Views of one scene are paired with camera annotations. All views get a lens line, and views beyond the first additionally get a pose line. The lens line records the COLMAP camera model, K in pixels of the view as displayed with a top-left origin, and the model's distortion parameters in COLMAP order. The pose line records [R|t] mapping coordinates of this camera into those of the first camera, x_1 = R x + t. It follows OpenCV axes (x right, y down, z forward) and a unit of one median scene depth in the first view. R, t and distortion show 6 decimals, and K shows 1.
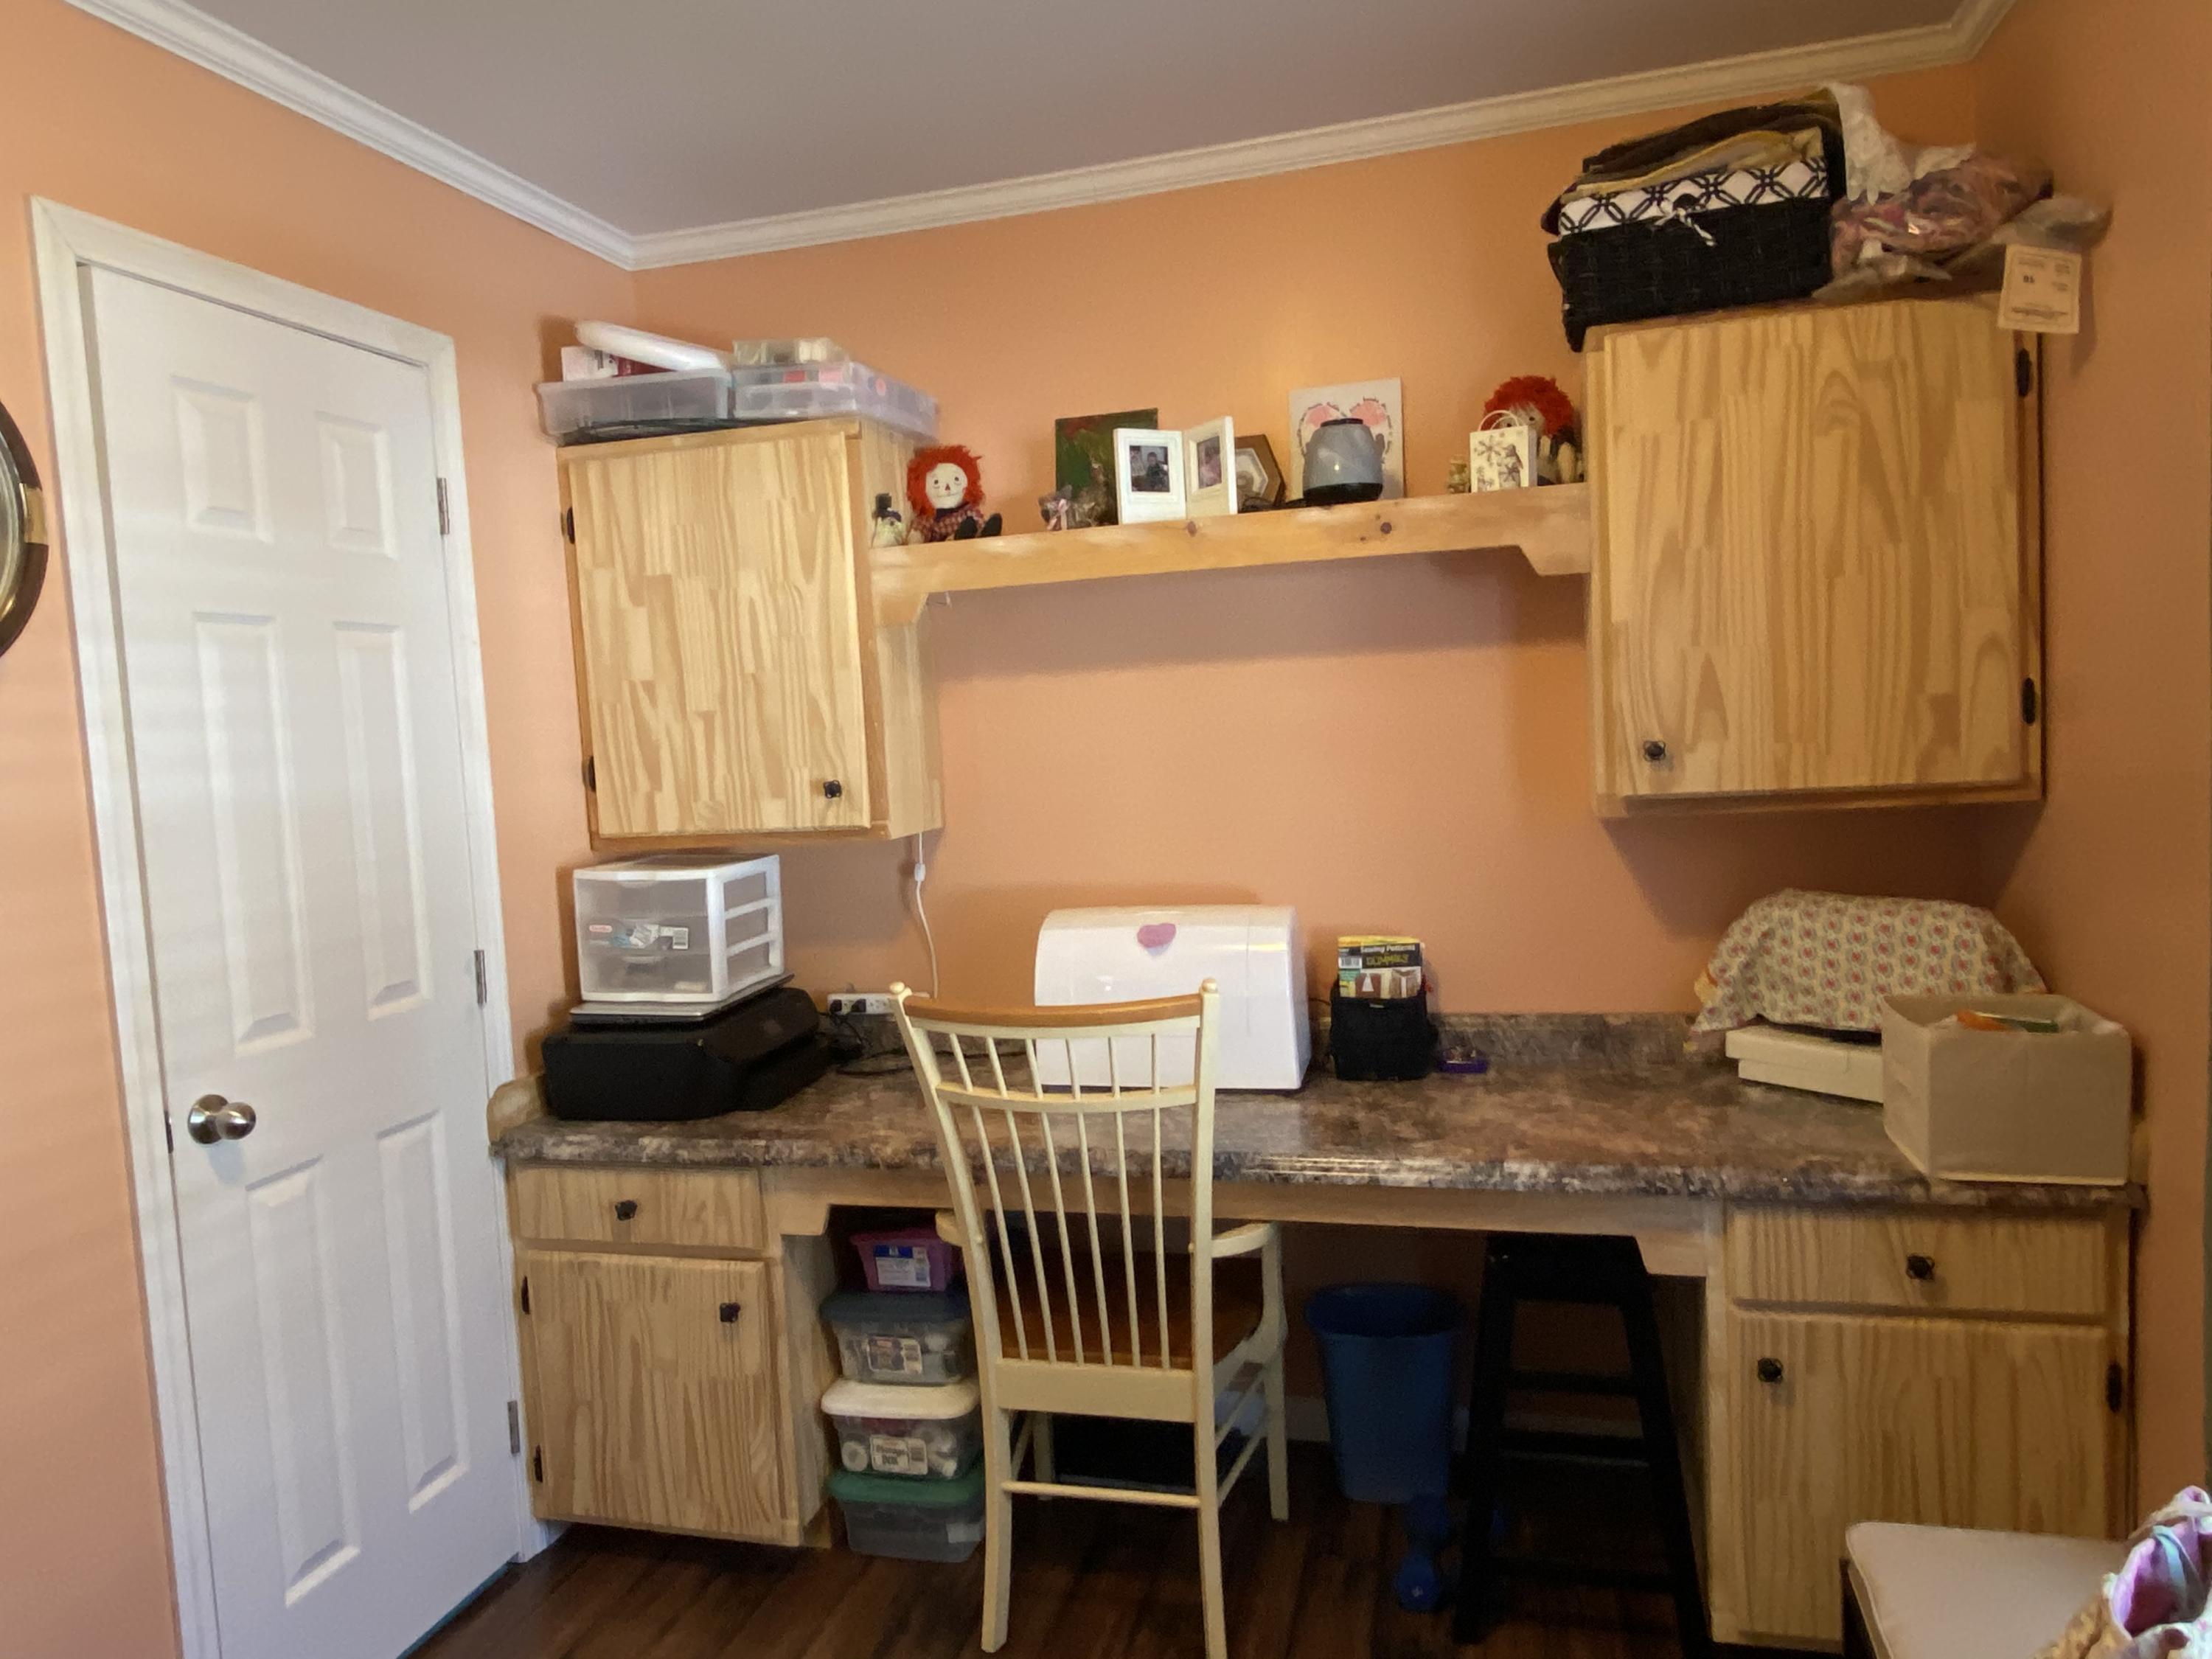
lens RADIAL K [[1434.6, 0, 1095.5], [0, 1434.6, 822.1], [0, 0, 1]] dist [0.083551, -0.102072]
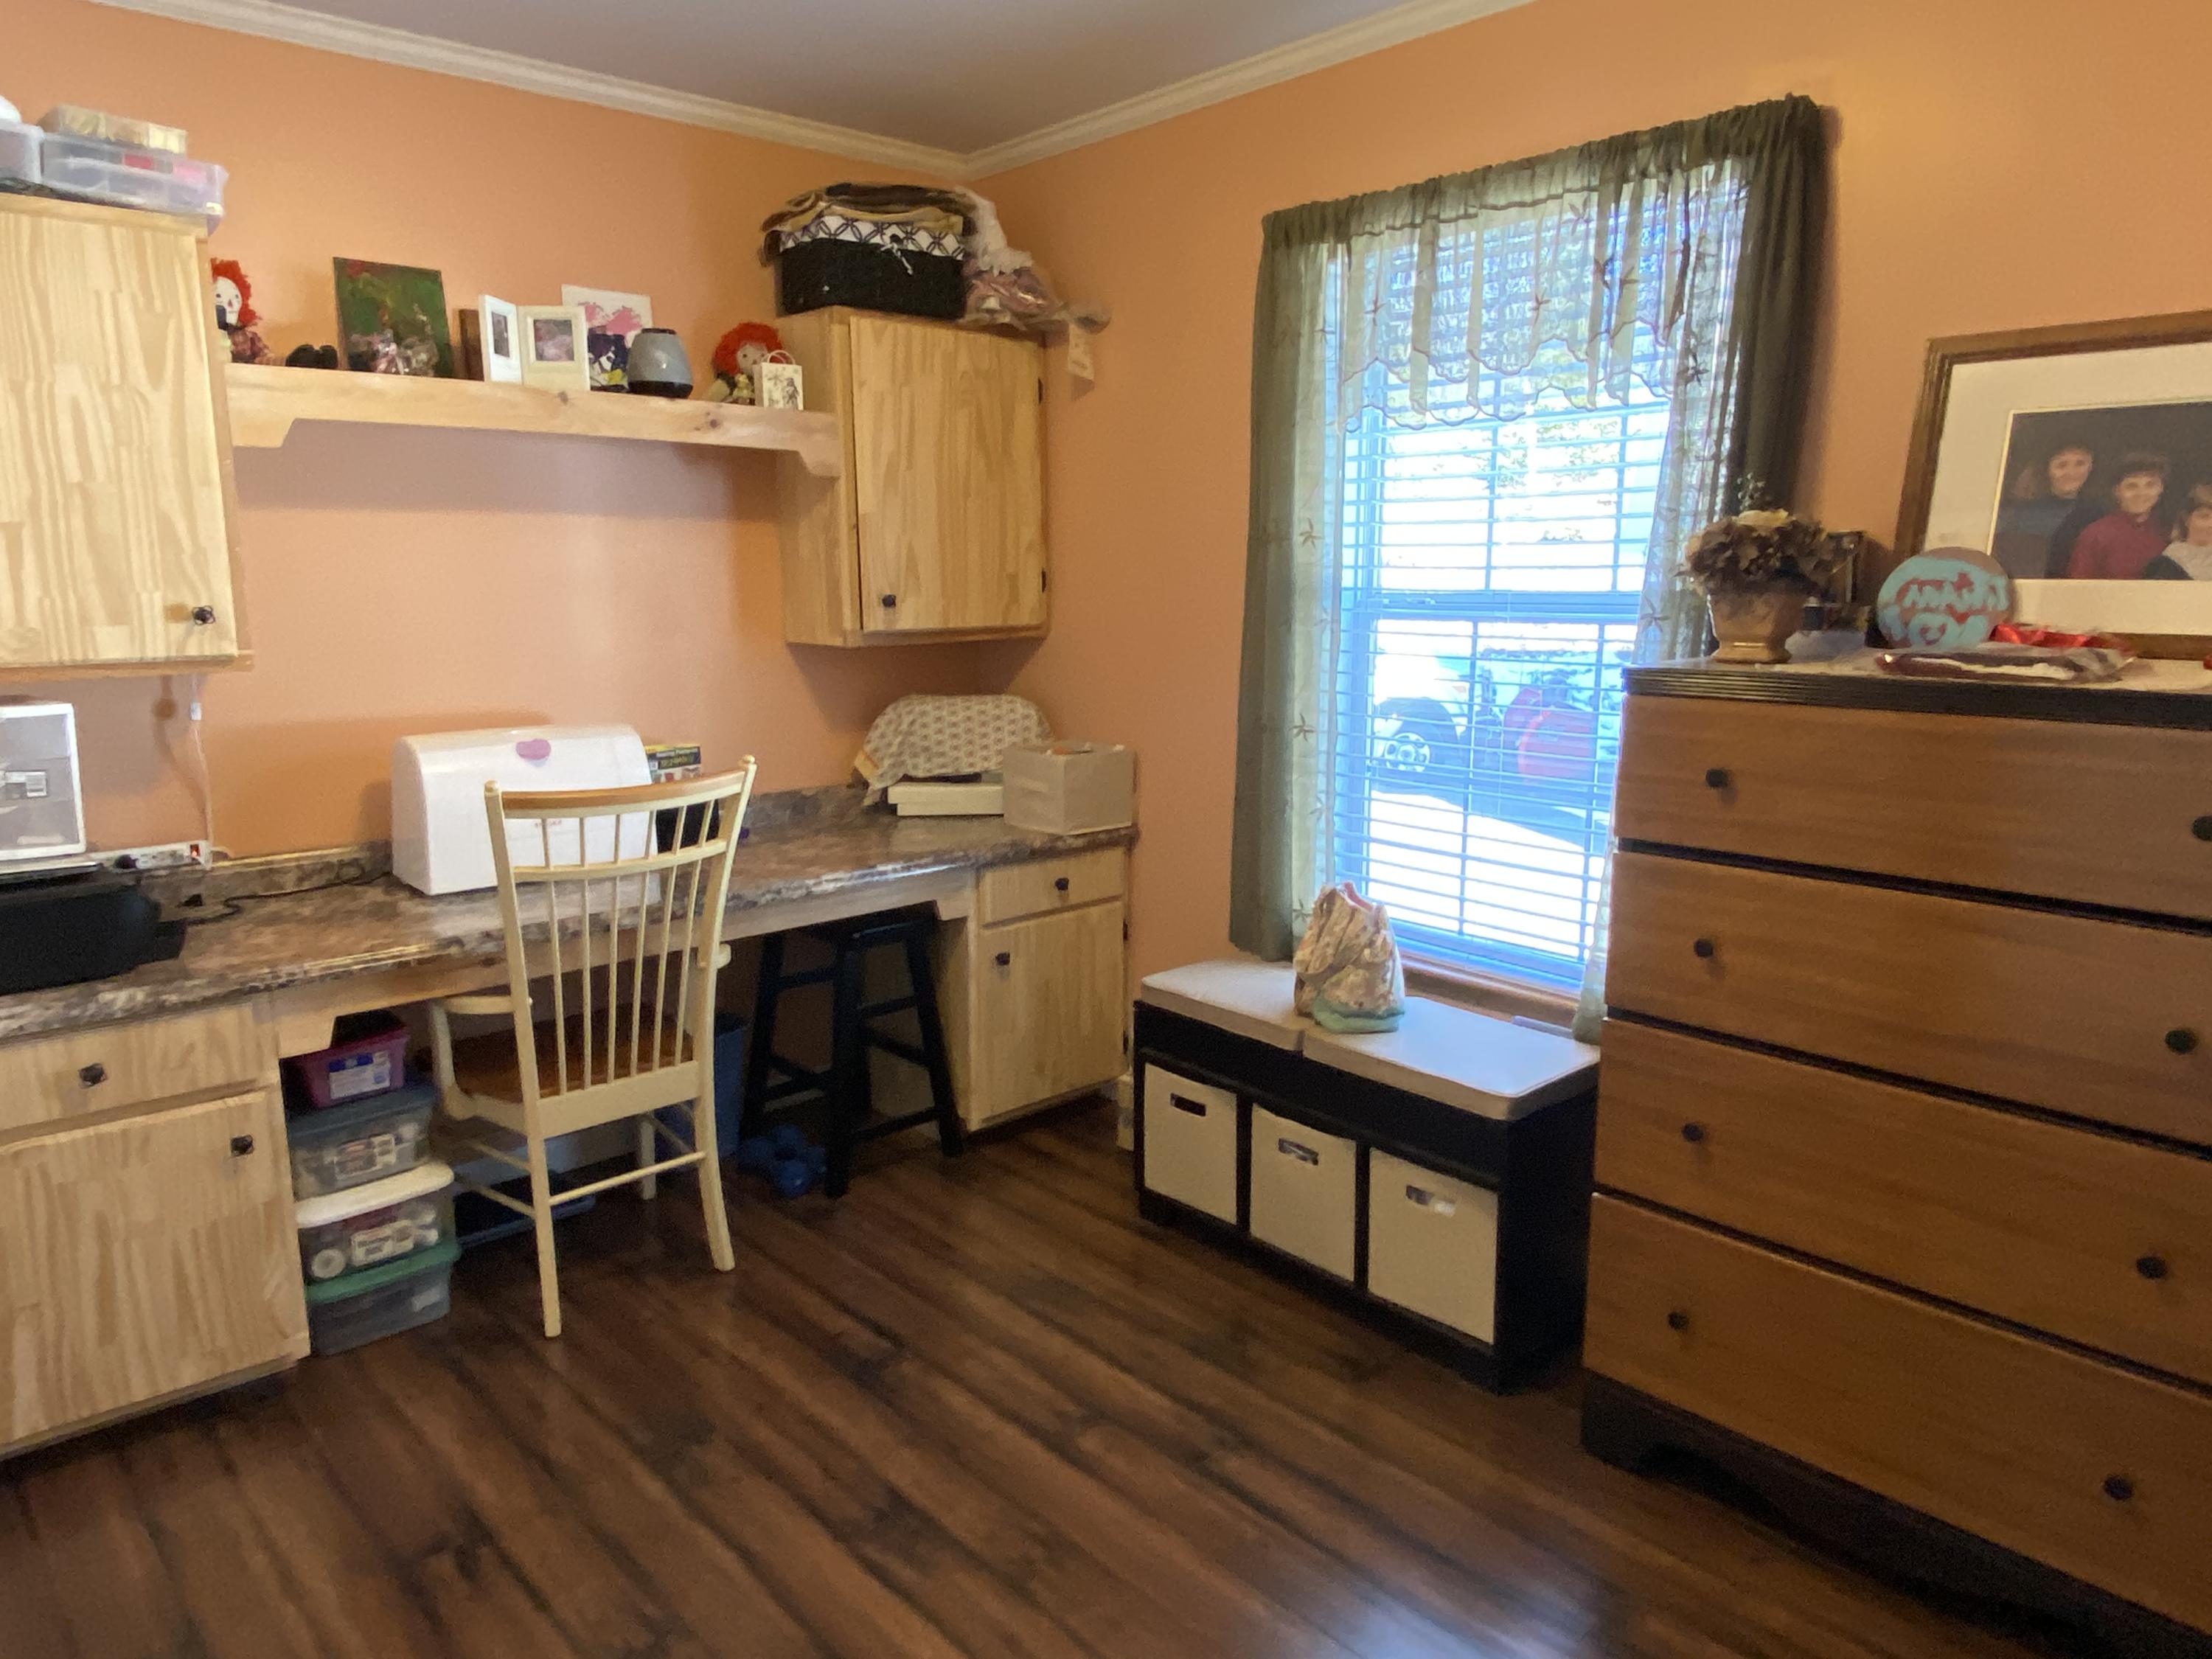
lens RADIAL K [[1434.6, 0, 1095.5], [0, 1434.6, 822.1], [0, 0, 1]] dist [0.083551, -0.102072]
pose [[0.540628, -0.094635, 0.835922, -0.733934], [0.035804, 0.995341, 0.089527, 0.051424], [-0.840499, -0.018472, 0.541498, -0.016904]]
